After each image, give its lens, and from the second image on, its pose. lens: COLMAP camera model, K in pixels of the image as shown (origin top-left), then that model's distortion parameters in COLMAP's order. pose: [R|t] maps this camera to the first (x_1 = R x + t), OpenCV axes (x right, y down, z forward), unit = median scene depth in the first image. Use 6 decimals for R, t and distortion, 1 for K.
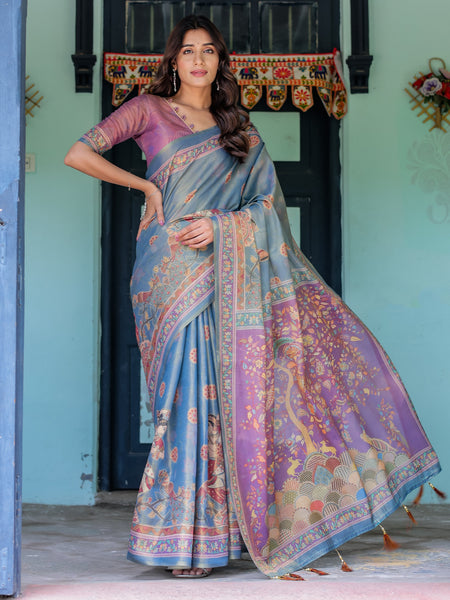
lens RADIAL K [[1477.6, 0, 225.7], [0, 1477.6, 278.1], [0, 0, 1]] dist [0.025102, -0.383442]
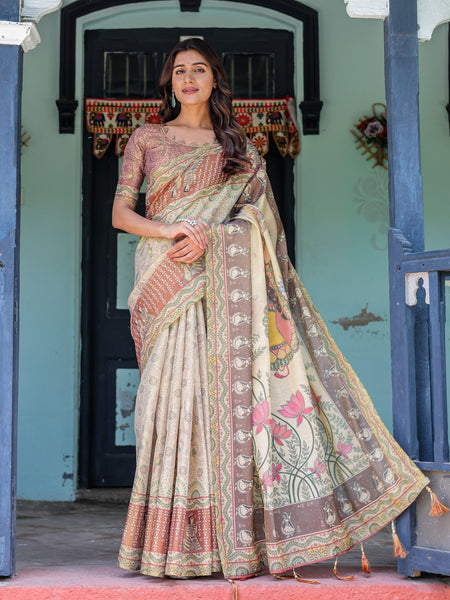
lens RADIAL K [[1451.8, 0, 225.0], [0, 1451.8, 237.8], [0, 0, 1]] dist [0.033081, -0.482886]
pose [[0.999852, 0.001499, 0.017115, 0.005928], [-0.001039, 0.999638, -0.026893, -0.016401], [-0.017149, 0.026871, 0.999492, -0.107933]]
